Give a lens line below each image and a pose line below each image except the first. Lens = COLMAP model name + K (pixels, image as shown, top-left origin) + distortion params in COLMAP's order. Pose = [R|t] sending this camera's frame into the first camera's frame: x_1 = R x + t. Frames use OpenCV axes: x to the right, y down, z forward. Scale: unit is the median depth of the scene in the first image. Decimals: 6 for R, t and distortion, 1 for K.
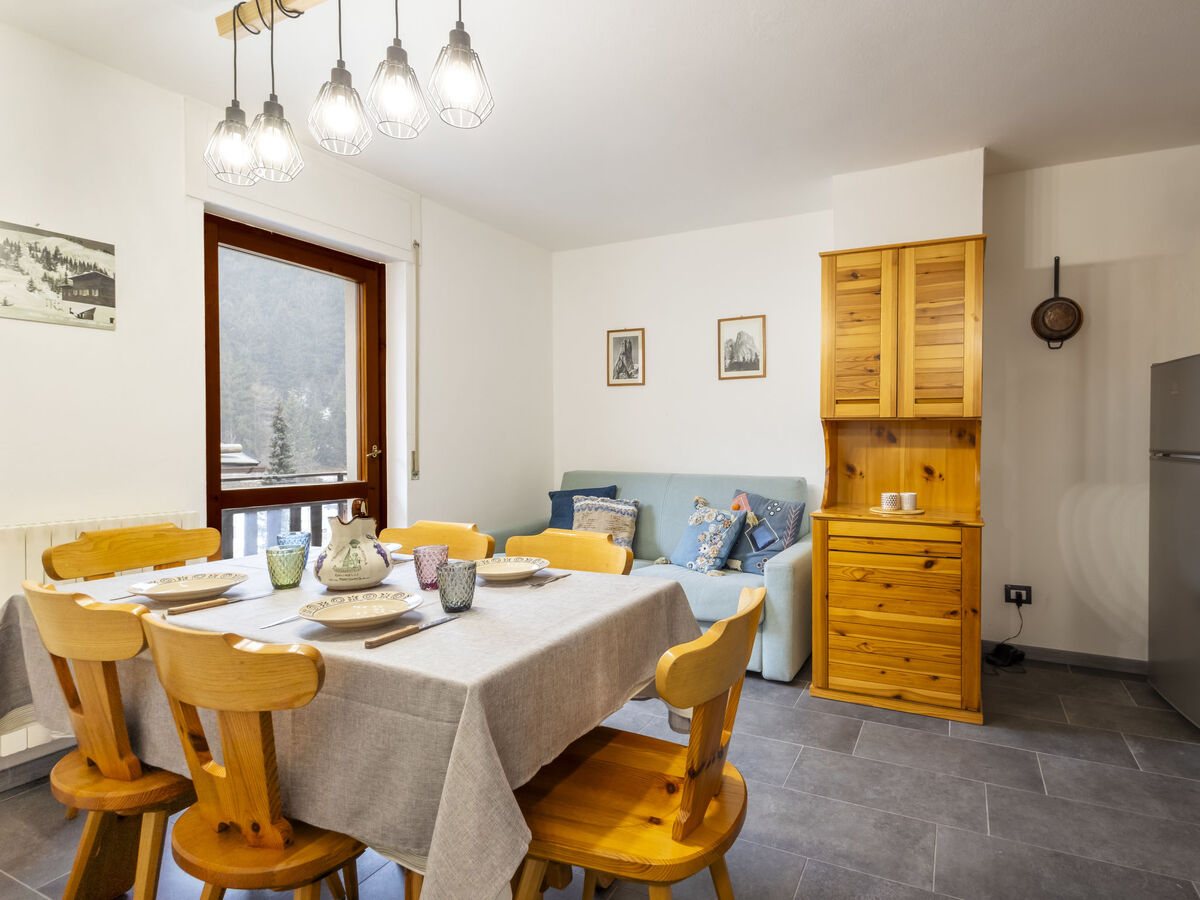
lens RADIAL K [[621.9, 0, 681.2], [0, 621.9, 446.6], [0, 0, 1]] dist [0.006467, -0.000155]
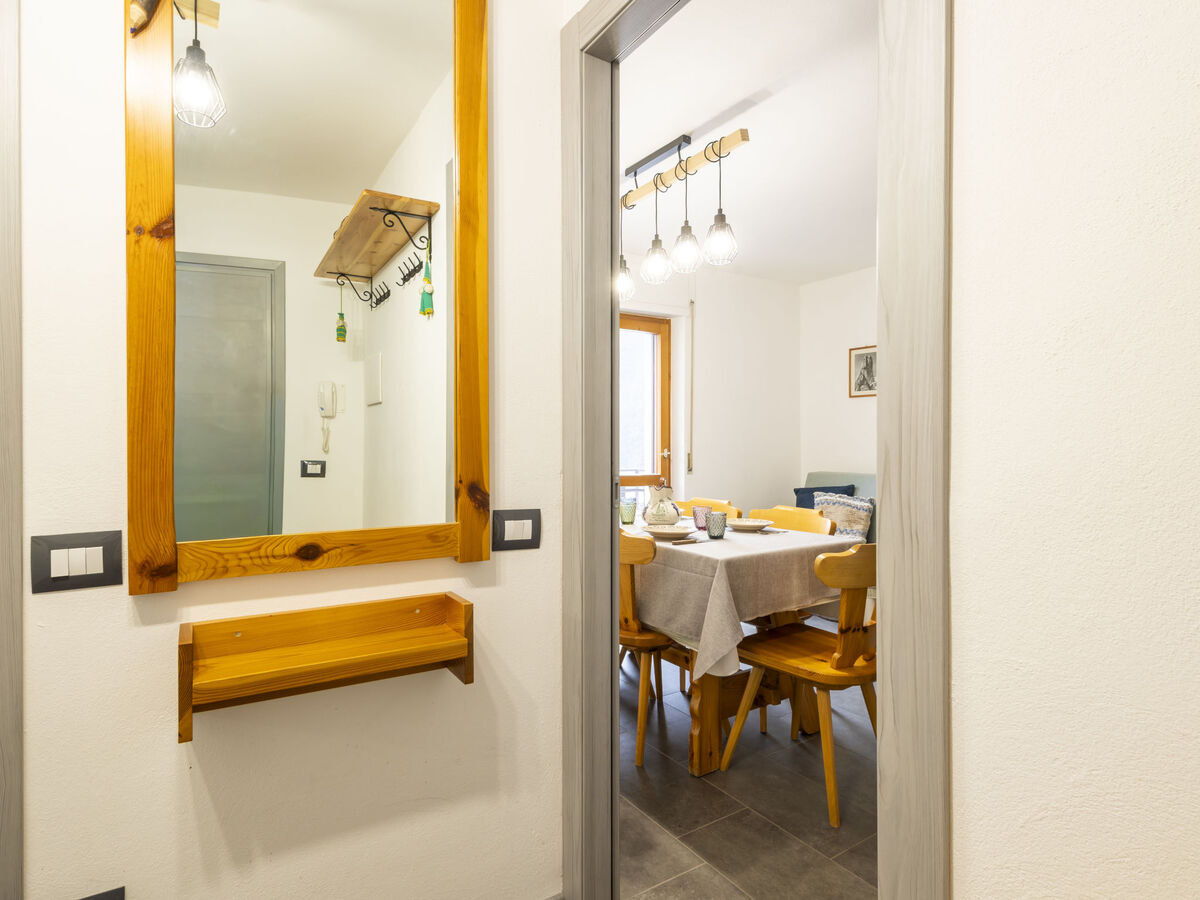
lens RADIAL K [[614.7, 0, 561.6], [0, 614.7, 446.2], [0, 0, 1]] dist [0.001454, -0.000002]
pose [[0.823886, 0.002677, -0.566749, 0.117693], [-0.008303, 0.999939, -0.007347, 0.004992], [0.566694, 0.010759, 0.823858, -0.303666]]
